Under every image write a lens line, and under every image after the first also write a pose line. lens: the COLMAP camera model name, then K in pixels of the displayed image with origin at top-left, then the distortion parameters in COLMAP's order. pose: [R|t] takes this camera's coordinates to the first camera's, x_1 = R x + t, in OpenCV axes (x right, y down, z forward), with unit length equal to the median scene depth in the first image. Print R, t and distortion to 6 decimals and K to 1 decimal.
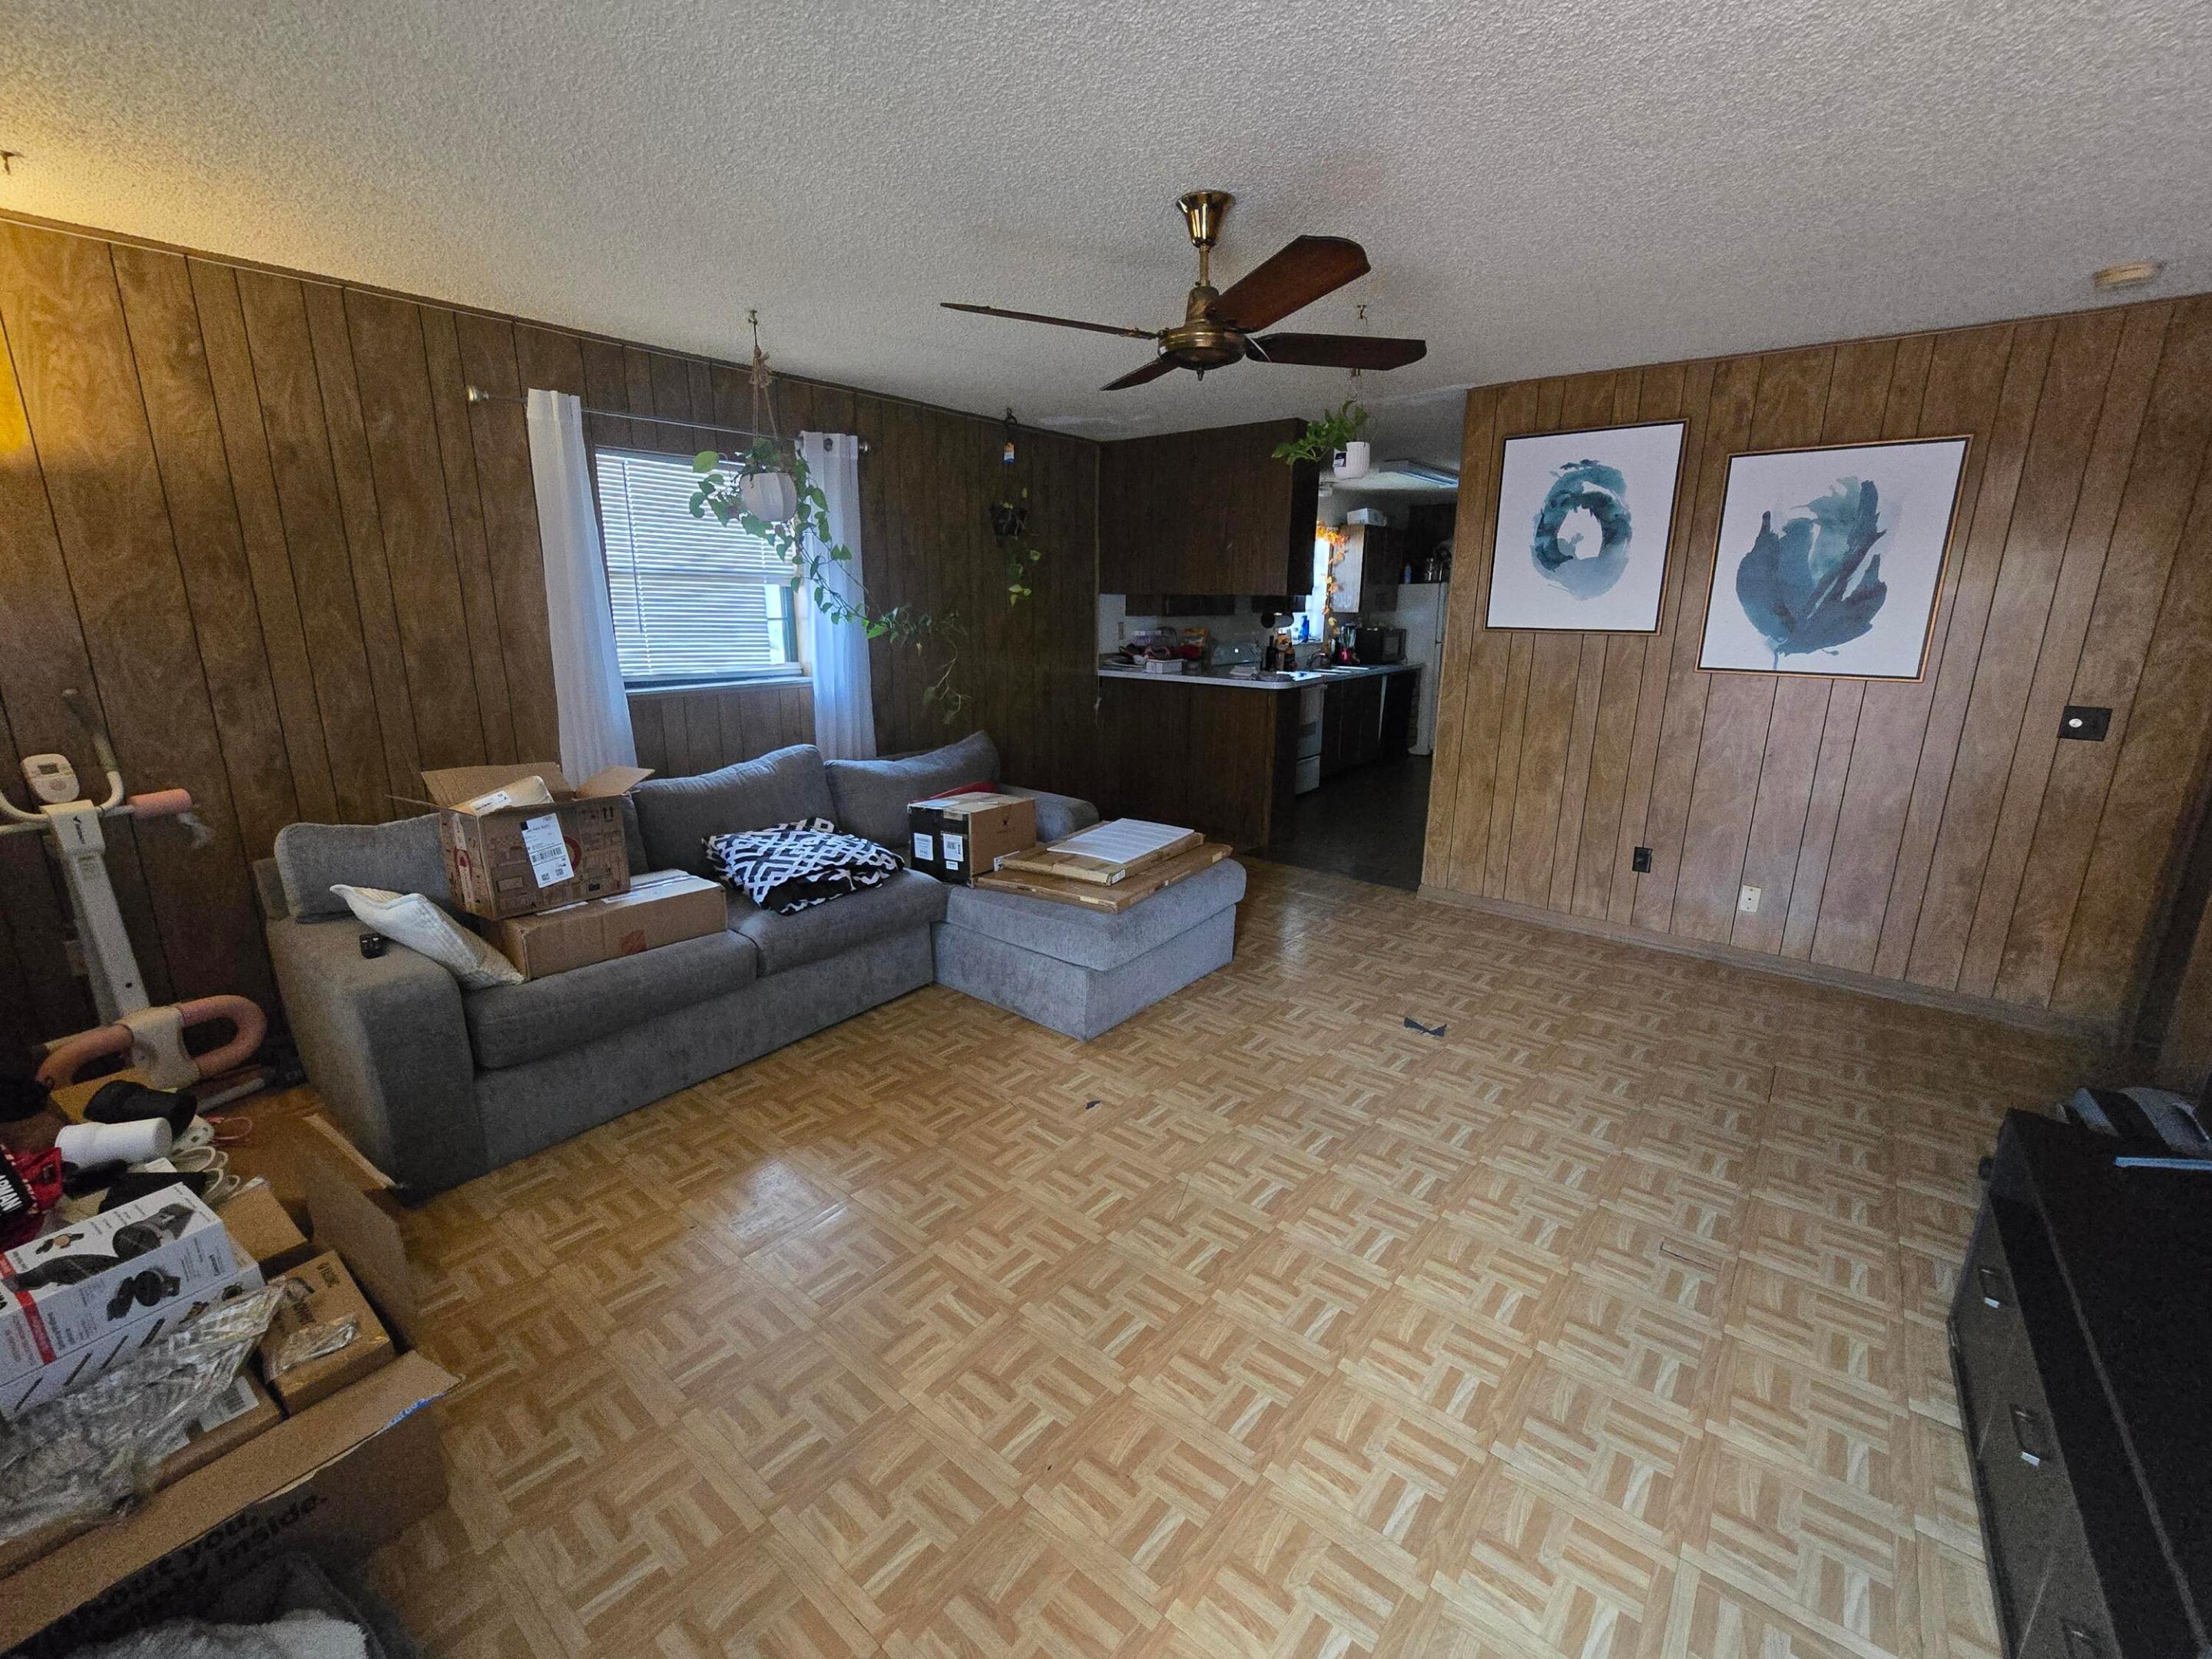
lens RADIAL K [[905.6, 0, 1102.7], [0, 905.6, 814.5], [0, 0, 1]] dist [-0.005752, -0.000518]
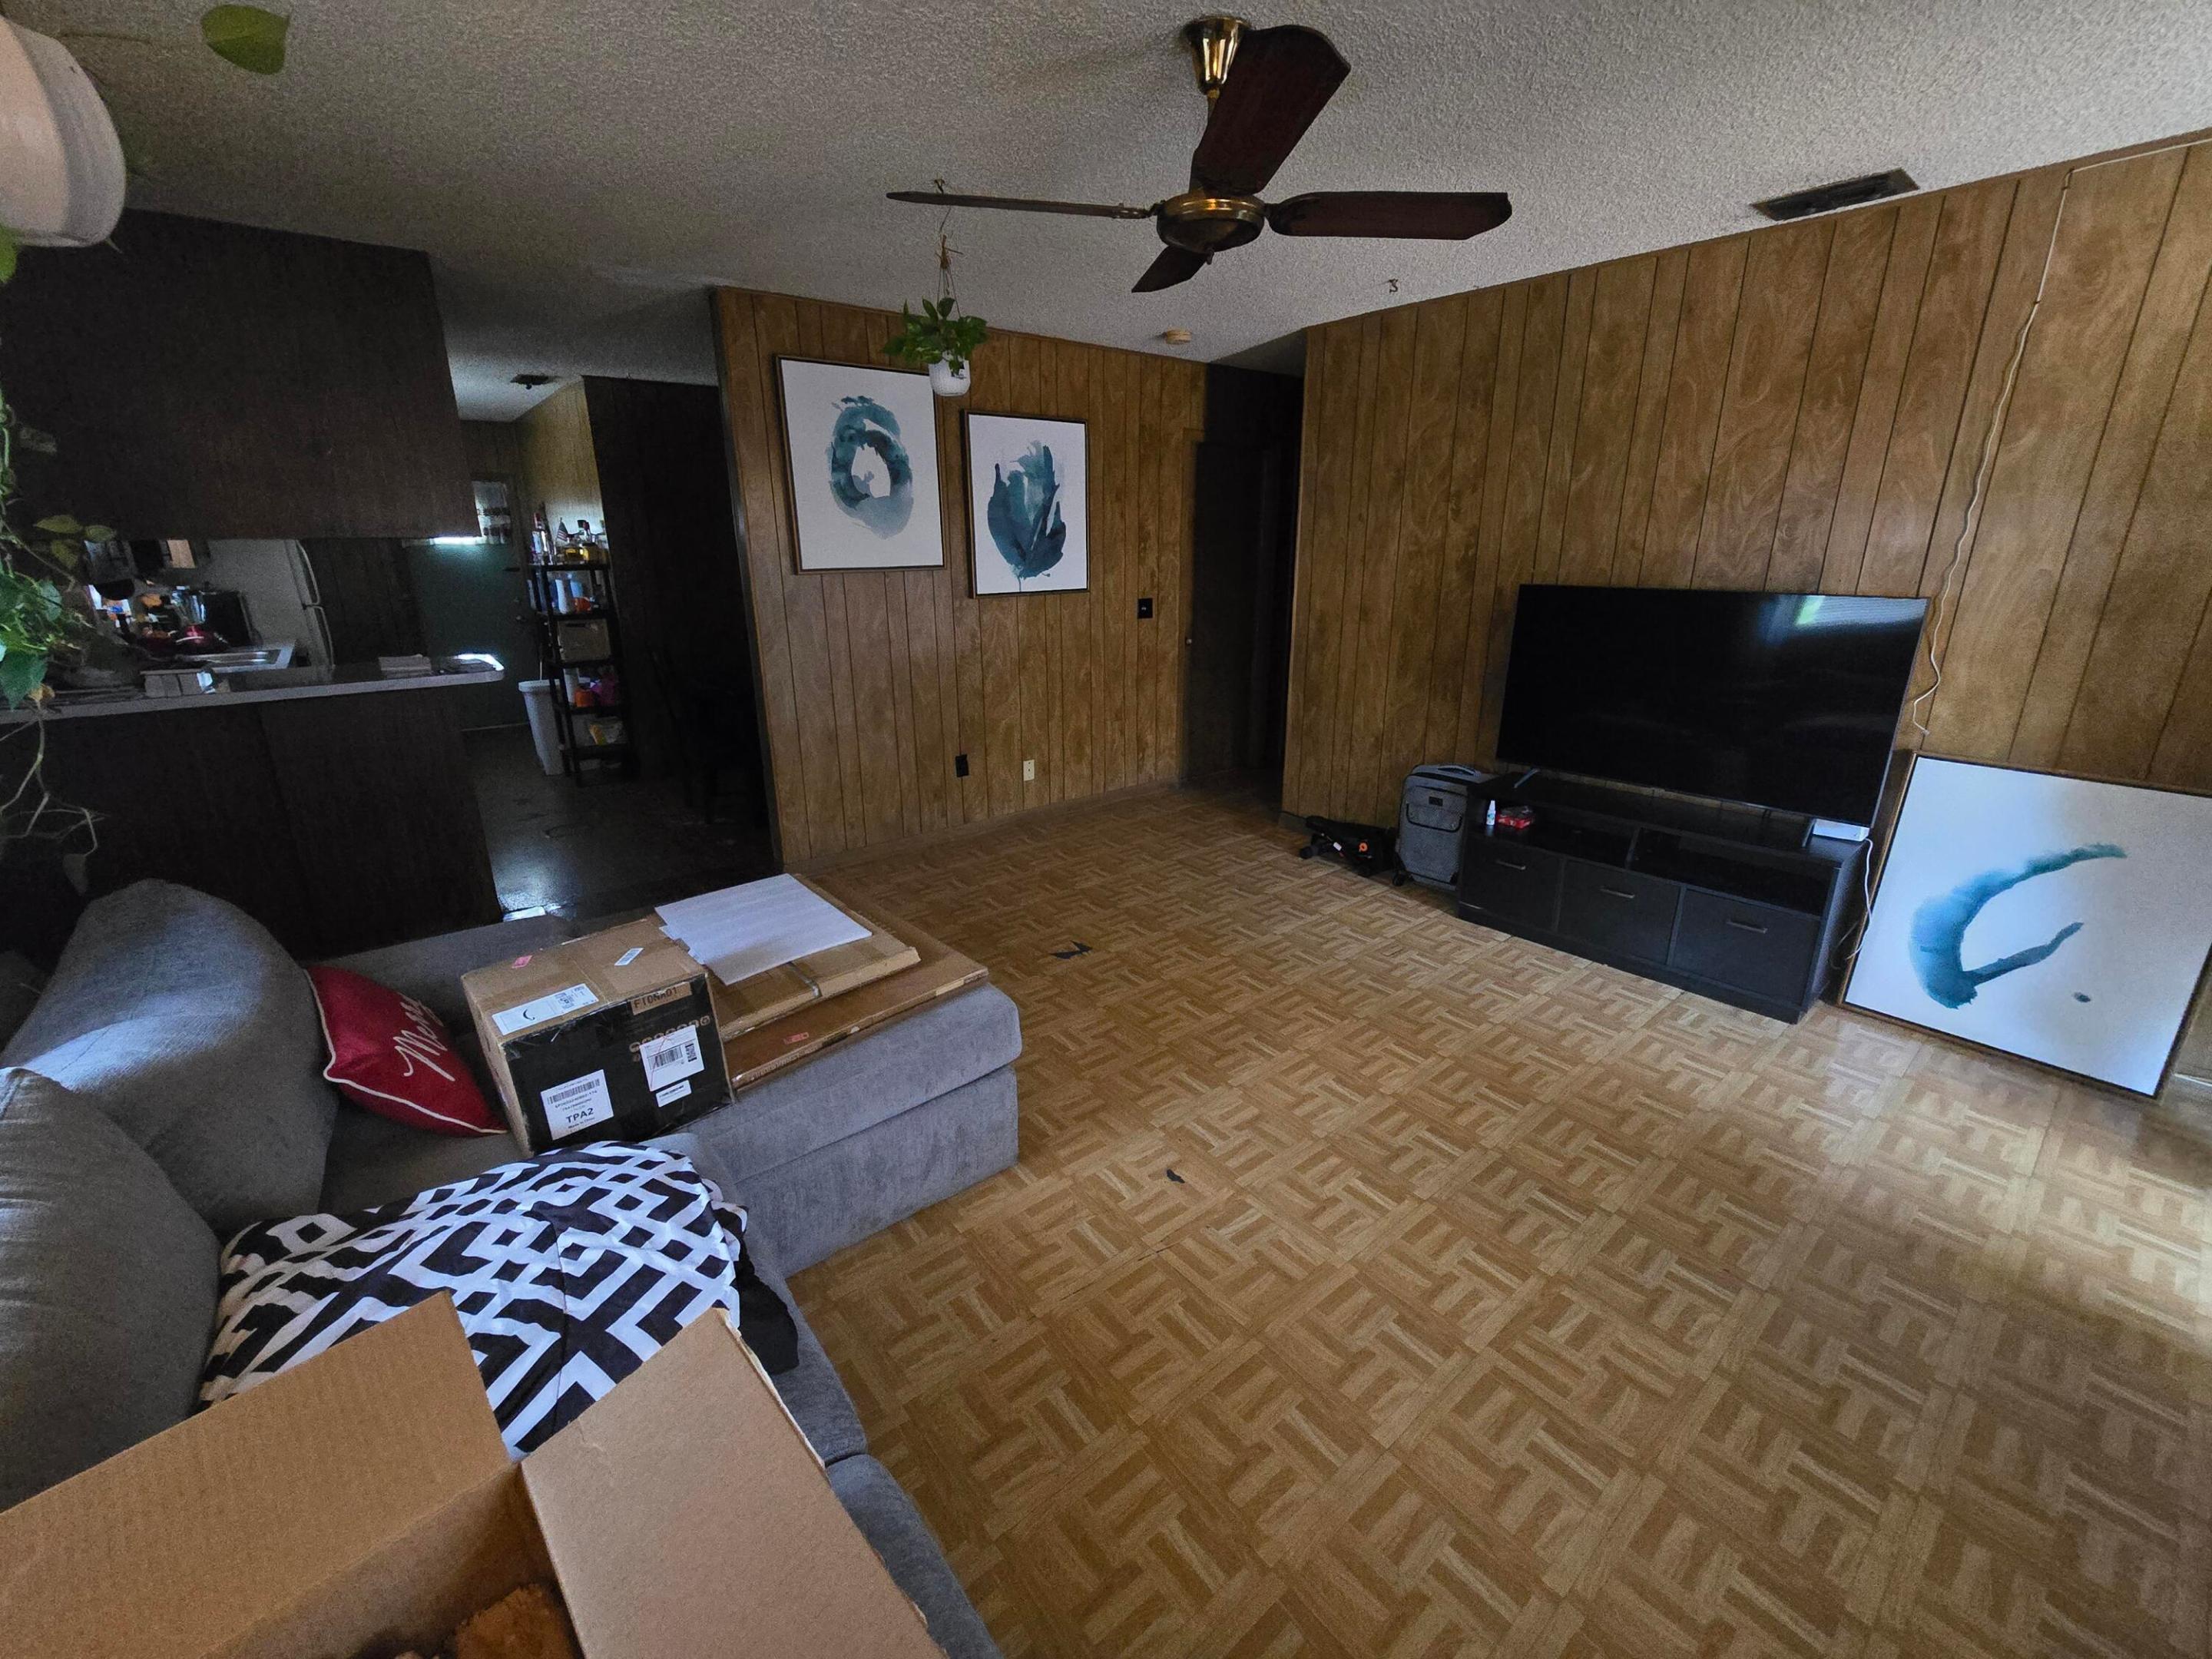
lens RADIAL K [[905.6, 0, 1102.7], [0, 905.6, 814.5], [0, 0, 1]] dist [-0.005752, -0.000518]
pose [[0.205142, -0.296537, 0.932729, -0.532435], [0.233999, 0.940219, 0.247453, -0.155324], [-0.950348, 0.167495, 0.262268, 0.613643]]
